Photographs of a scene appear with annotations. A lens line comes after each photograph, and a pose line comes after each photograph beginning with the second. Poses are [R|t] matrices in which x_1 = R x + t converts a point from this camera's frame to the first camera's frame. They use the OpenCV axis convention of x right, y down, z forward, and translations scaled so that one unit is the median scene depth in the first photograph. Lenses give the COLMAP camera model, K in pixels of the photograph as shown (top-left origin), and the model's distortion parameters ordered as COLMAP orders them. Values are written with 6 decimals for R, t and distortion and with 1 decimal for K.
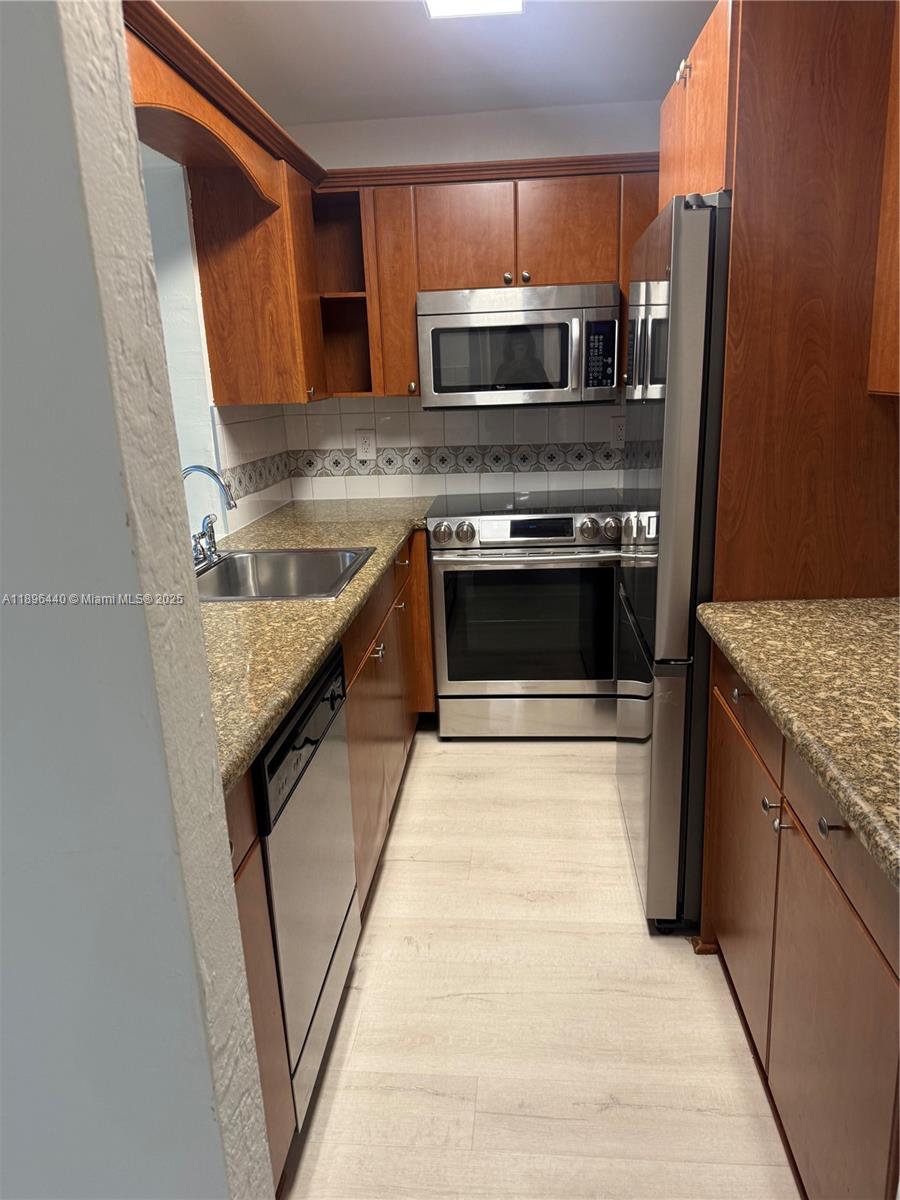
lens RADIAL K [[831.1, 0, 449.2], [0, 831.1, 607.9], [0, 0, 1]] dist [0.026133, -0.032596]
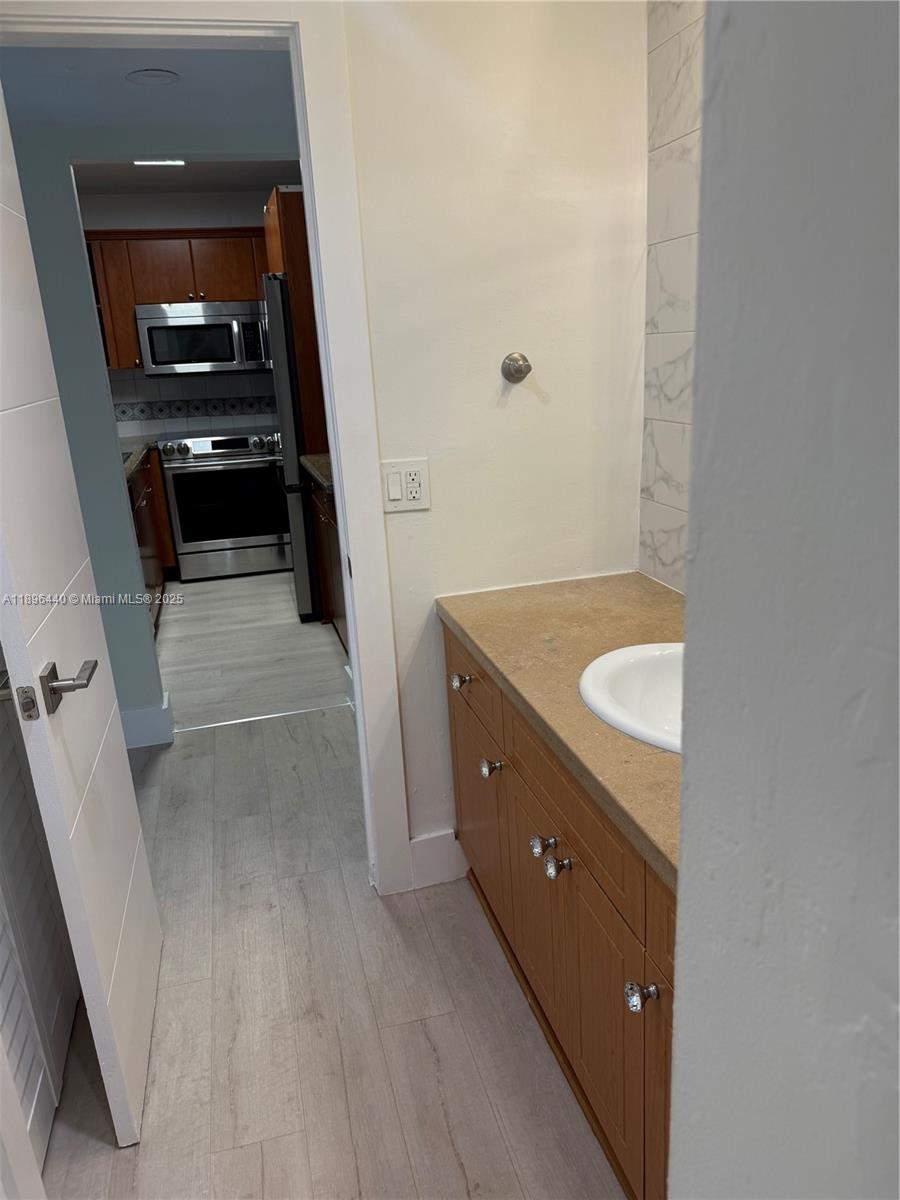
lens RADIAL K [[831.1, 0, 458.3], [0, 831.1, 601.2], [0, 0, 1]] dist [0.026133, -0.032596]
pose [[0.936428, -0.112499, 0.332334, -0.053927], [0.108247, 0.993630, 0.031342, 0.221205], [-0.333743, 0.006624, 0.942641, -0.762992]]
